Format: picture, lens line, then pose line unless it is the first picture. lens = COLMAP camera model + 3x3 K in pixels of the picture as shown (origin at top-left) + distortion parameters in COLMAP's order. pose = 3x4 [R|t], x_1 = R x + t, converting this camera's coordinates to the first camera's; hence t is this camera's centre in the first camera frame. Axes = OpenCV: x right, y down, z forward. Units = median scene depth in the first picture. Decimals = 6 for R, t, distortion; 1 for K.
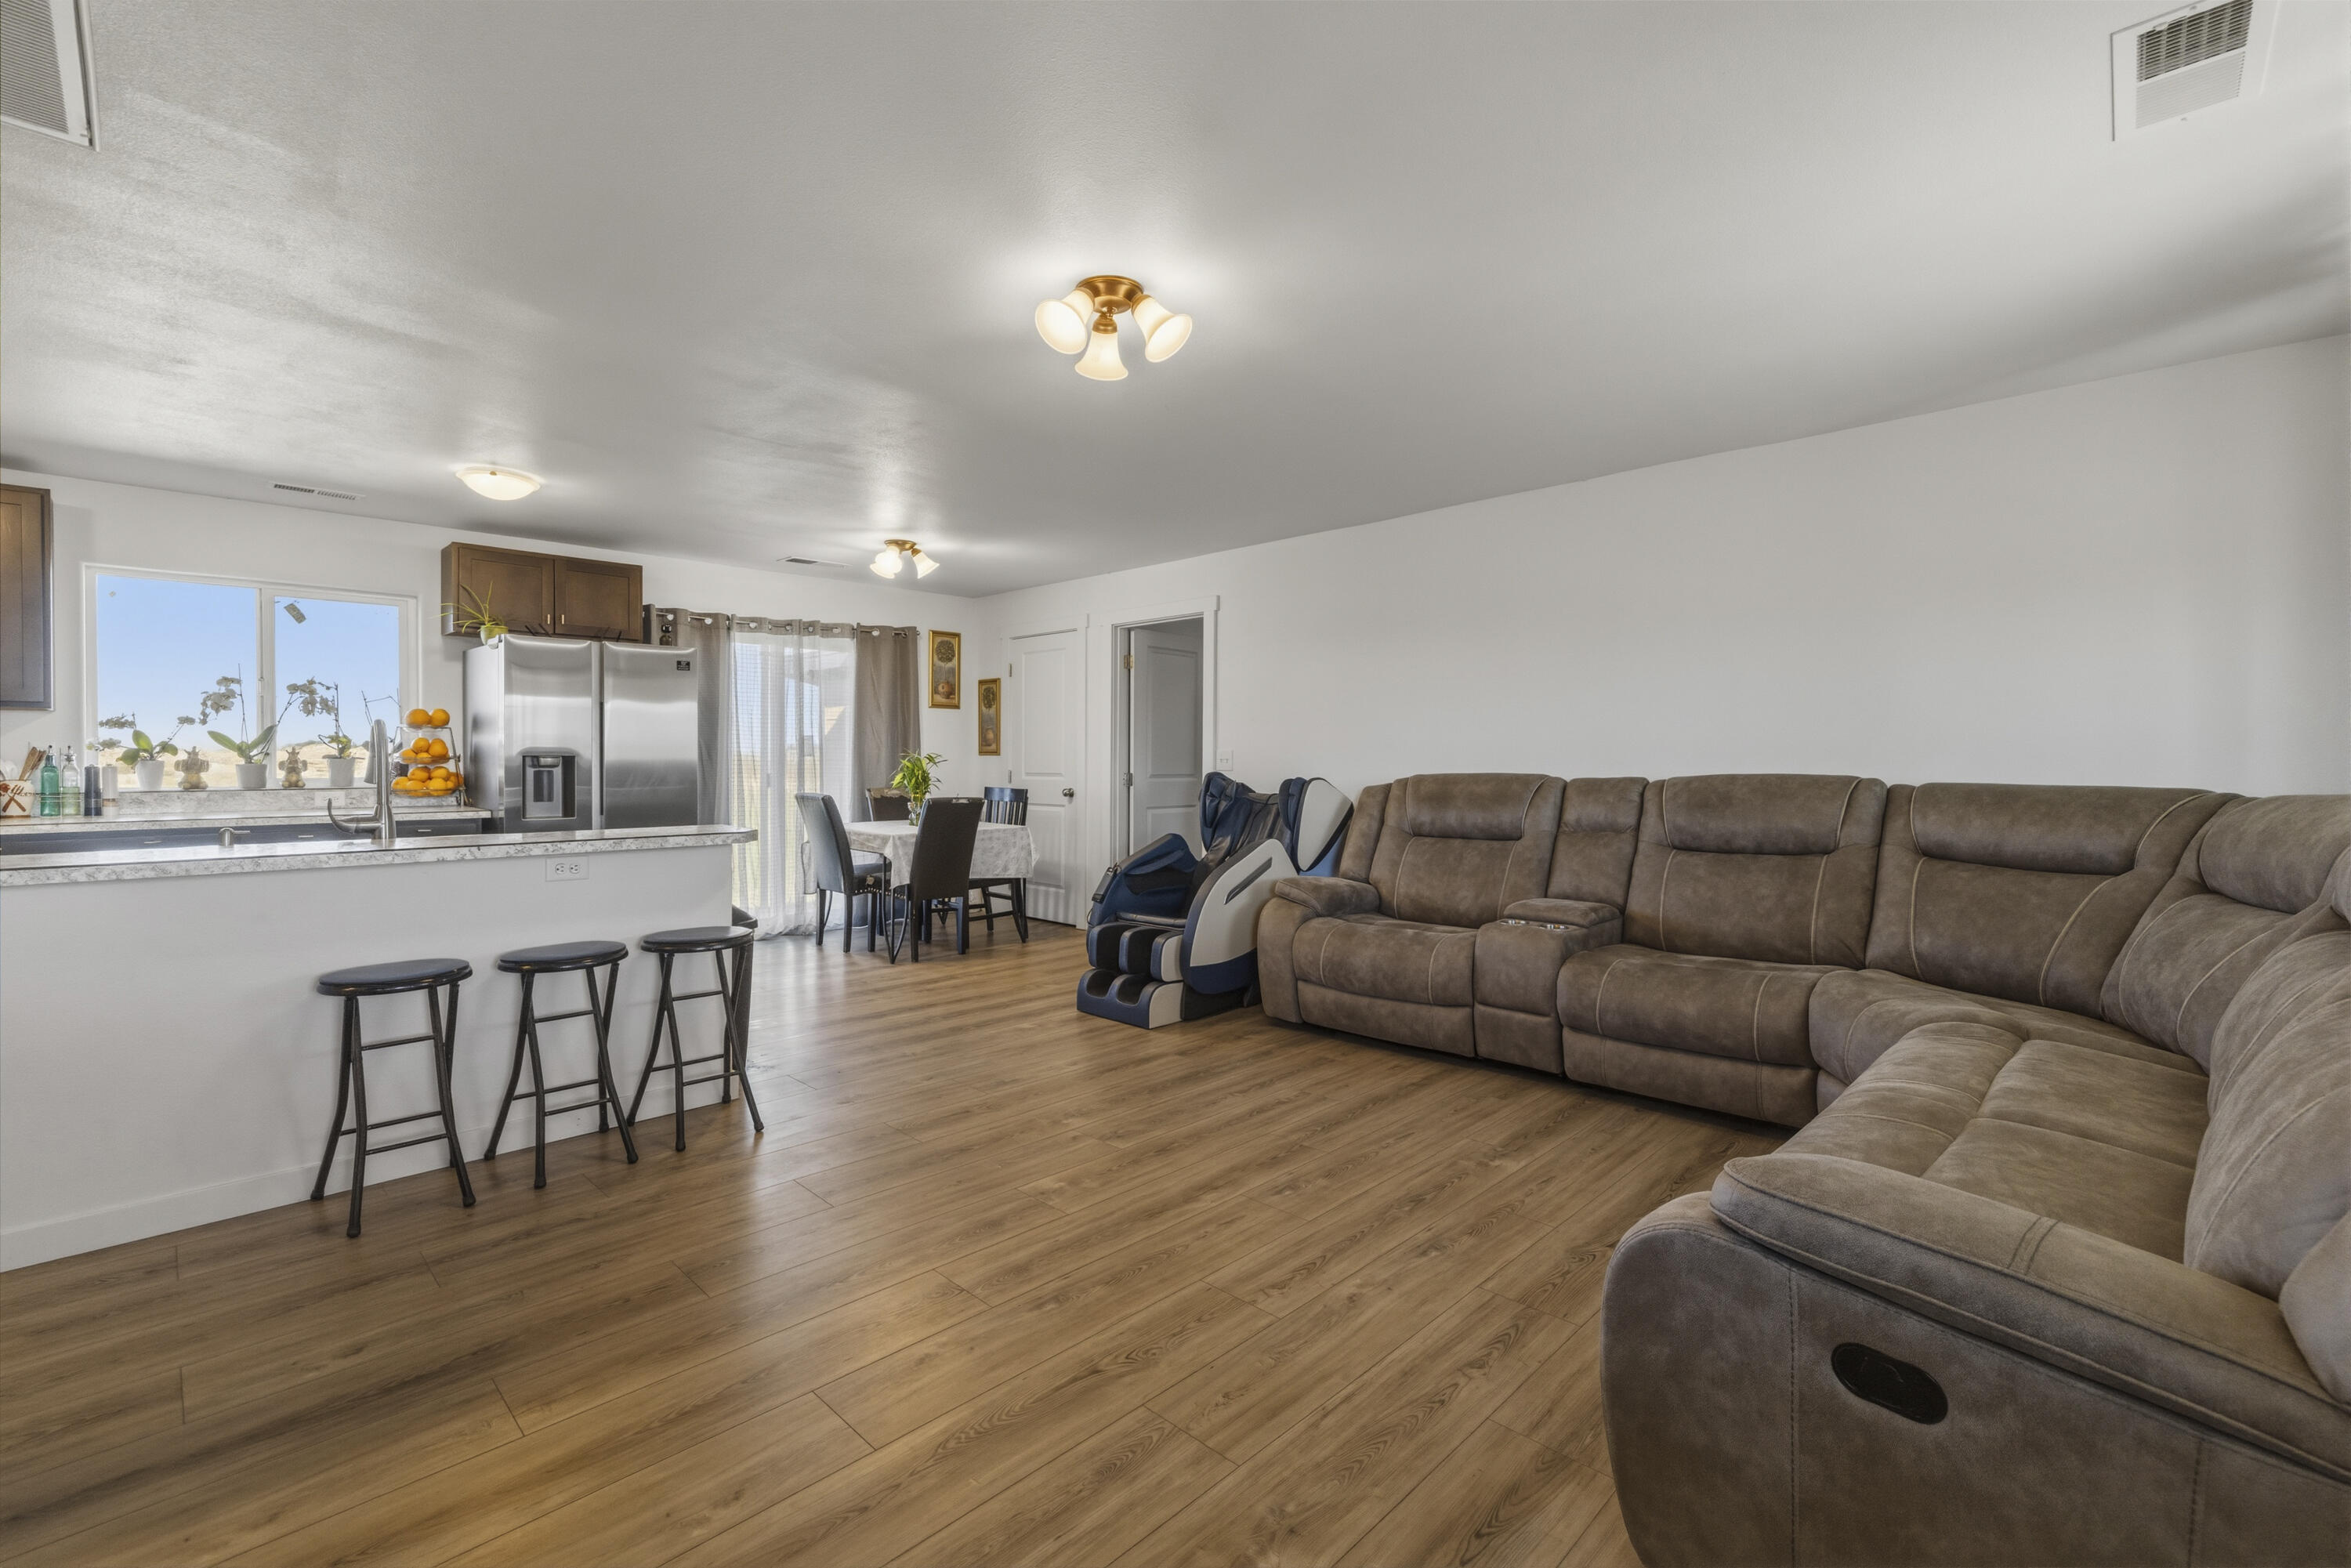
lens RADIAL K [[1022.5, 0, 1175.4], [0, 1022.5, 769.4], [0, 0, 1]] dist [-0.009498, 0.000651]
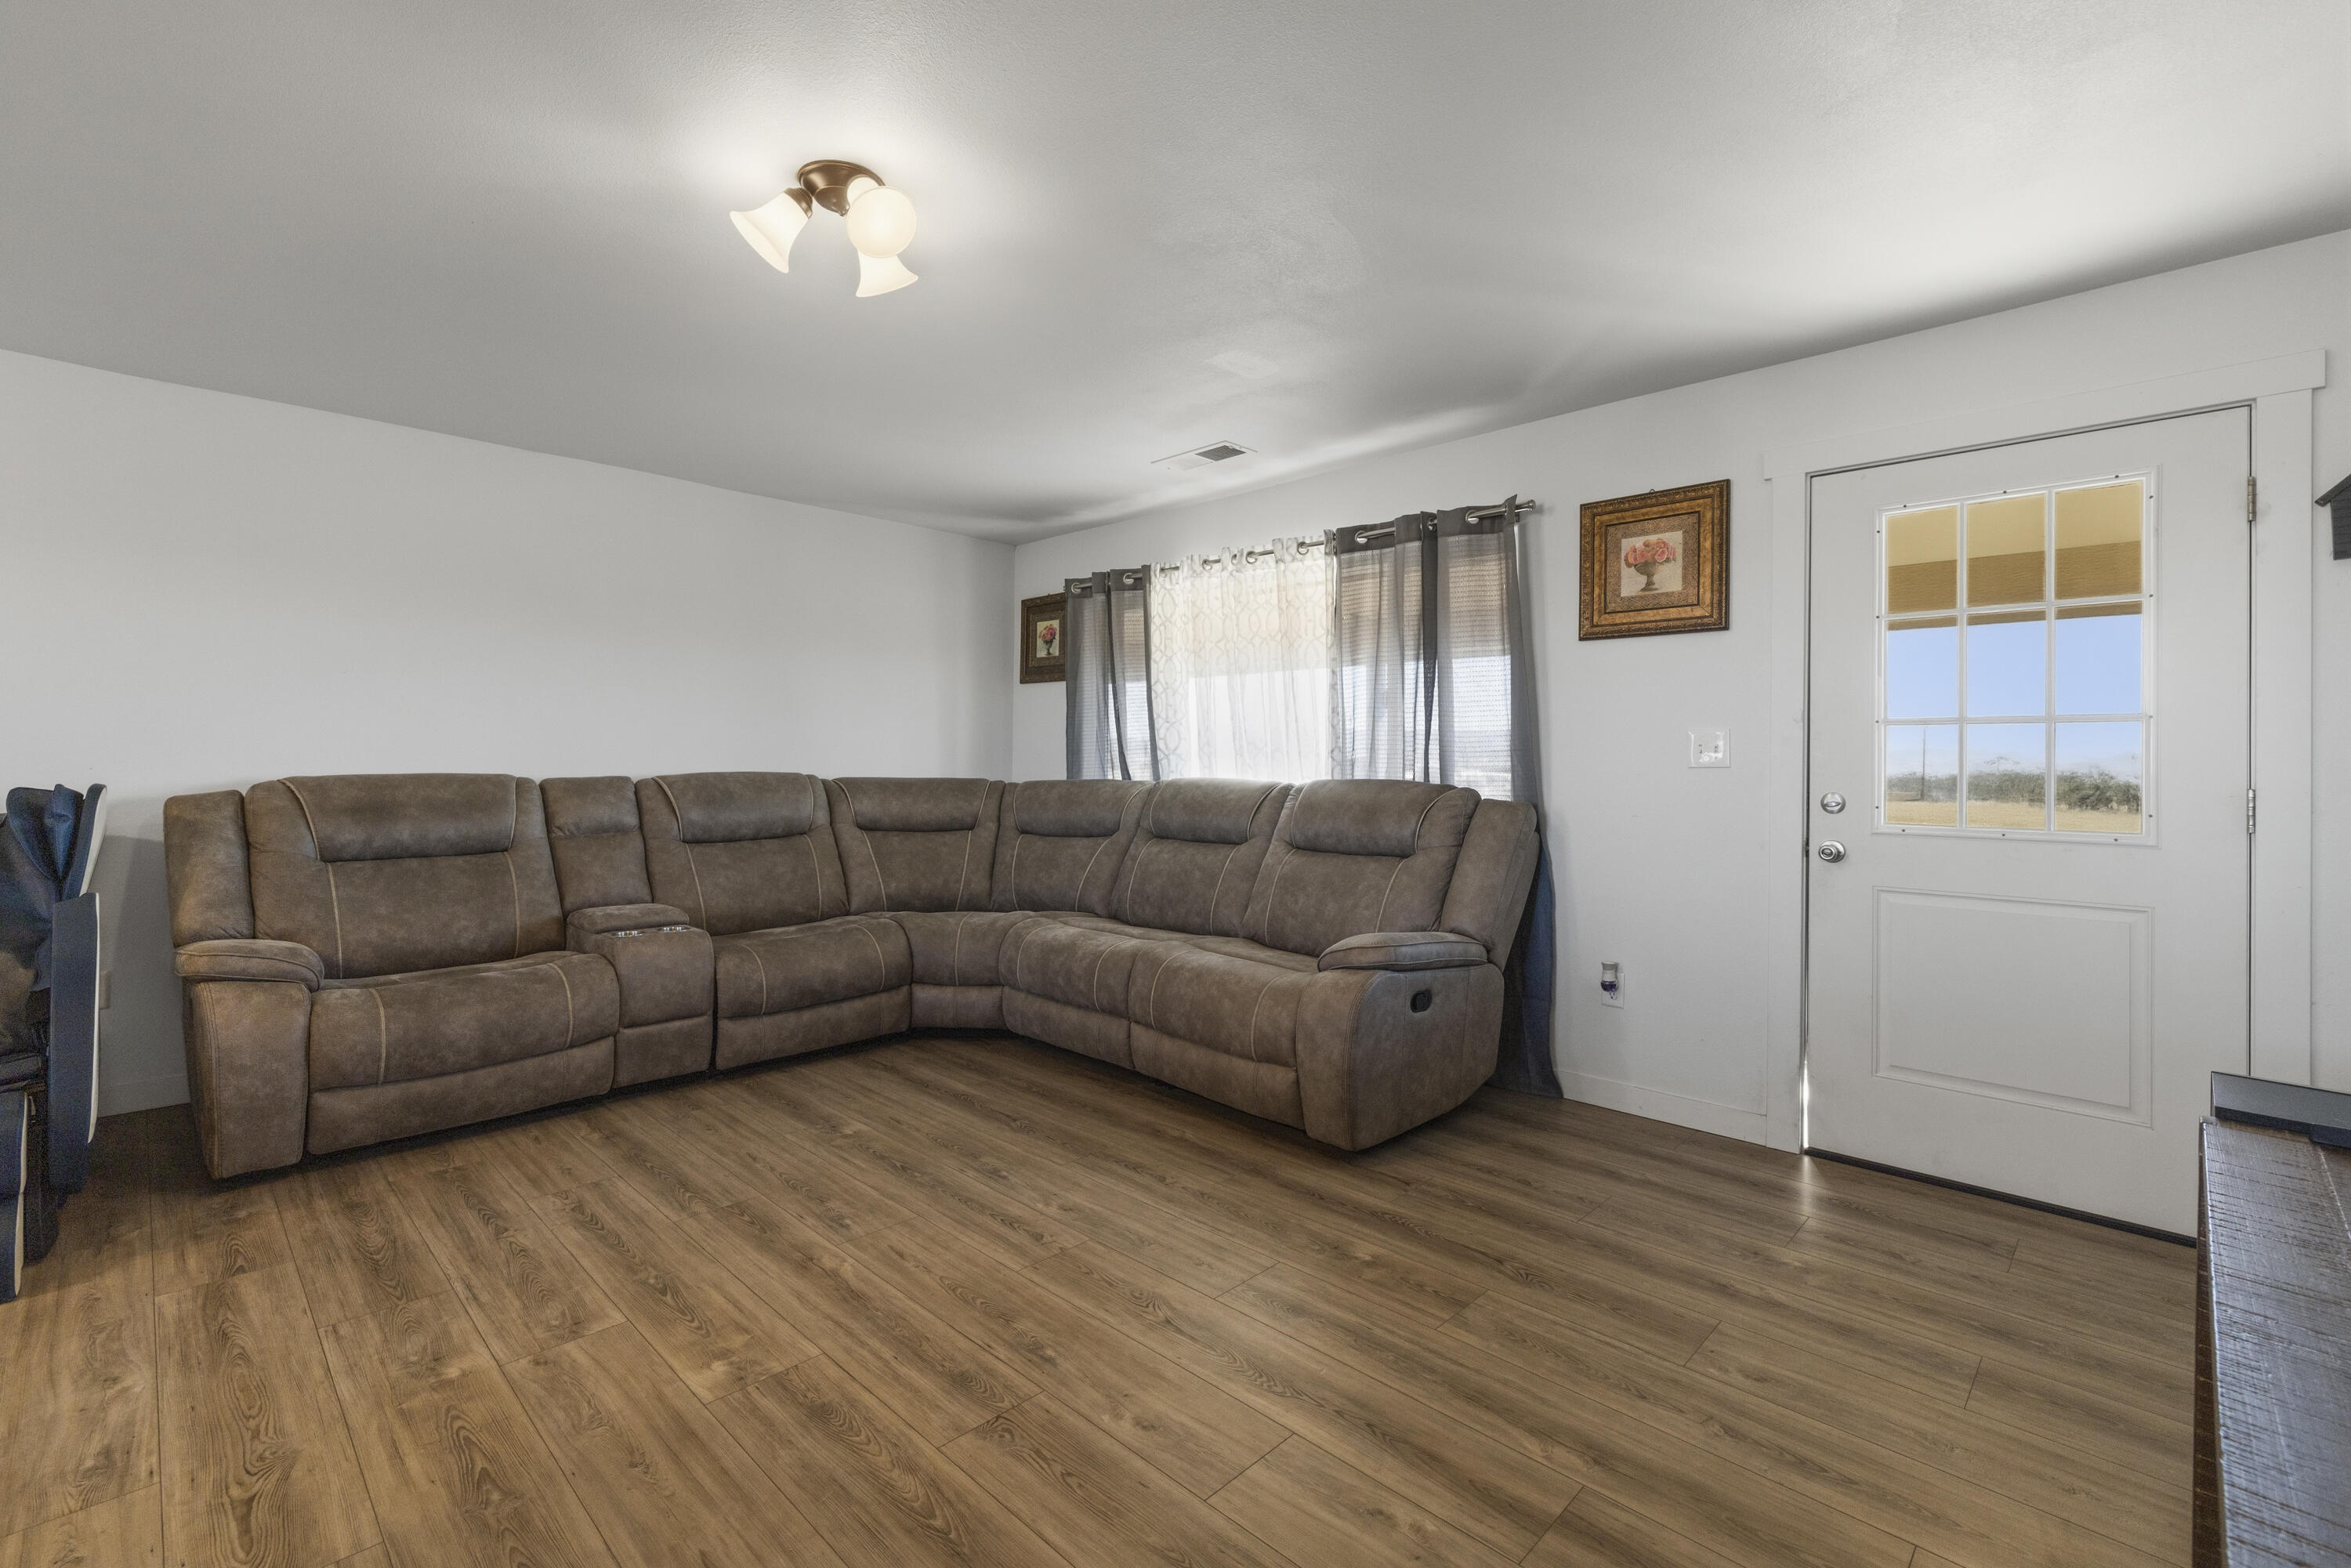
lens RADIAL K [[1022.5, 0, 1175.7], [0, 1022.5, 763.0], [0, 0, 1]] dist [-0.009498, 0.000651]
pose [[-0.004545, -0.000736, 0.999989, -0.672901], [0.001615, 0.999998, 0.000743, -0.006018], [-0.999988, 0.001618, -0.004544, 0.569984]]
